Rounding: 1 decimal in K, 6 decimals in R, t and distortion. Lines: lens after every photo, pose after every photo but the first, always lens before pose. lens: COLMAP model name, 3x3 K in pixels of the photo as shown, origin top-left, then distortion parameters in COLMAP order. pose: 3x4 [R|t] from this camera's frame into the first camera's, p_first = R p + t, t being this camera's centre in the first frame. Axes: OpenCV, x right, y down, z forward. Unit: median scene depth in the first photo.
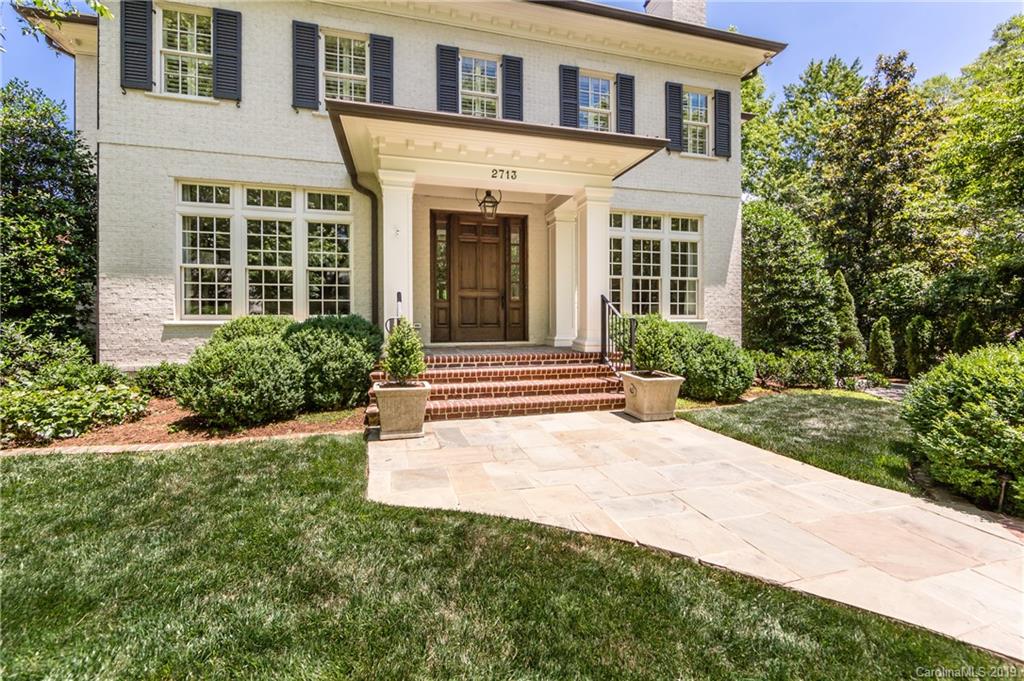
lens RADIAL K [[417.4, 0, 514.0], [0, 417.4, 321.1], [0, 0, 1]] dist [-0.000999, -0.000352]
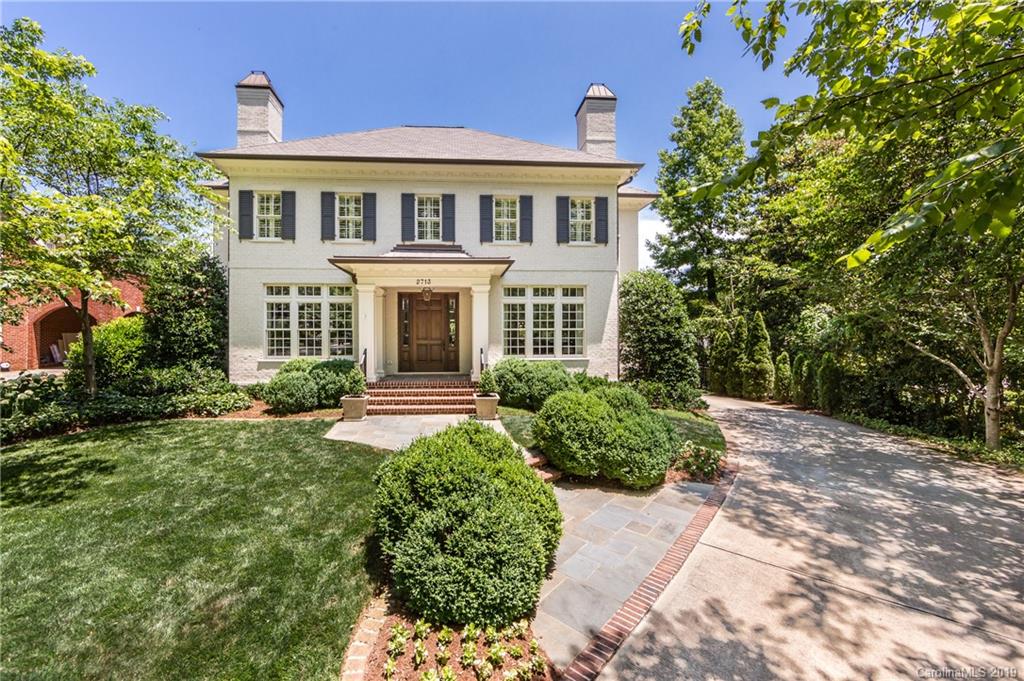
lens RADIAL K [[419.1, 0, 483.6], [0, 419.1, 334.0], [0, 0, 1]] dist [0.000325, -0.000068]
pose [[0.980289, 0.000802, -0.197569, 0.517347], [-0.001467, 0.999994, -0.003223, -0.106692], [0.197565, 0.003450, 0.980284, -0.635462]]
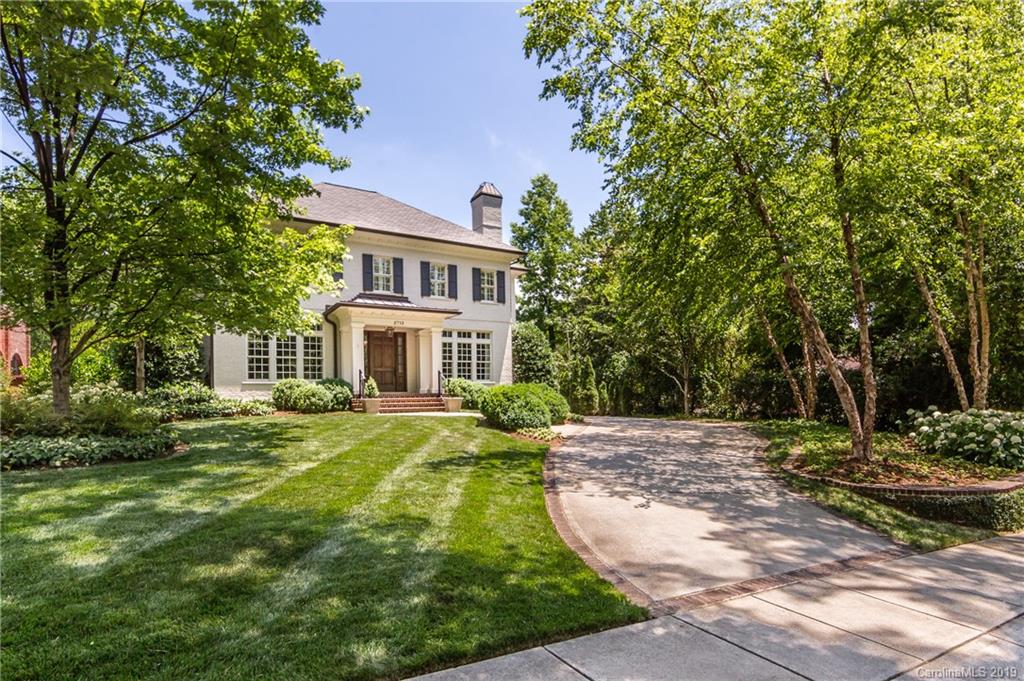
lens RADIAL K [[522.2, 0, 512.0], [0, 522.2, 396.1], [0, 0, 1]] dist [-0.000187, -0.000131]
pose [[0.963630, -0.012078, 0.266965, -0.188611], [0.014077, 0.999885, -0.005577, 0.108227], [-0.266867, 0.009132, 0.963690, -1.986791]]
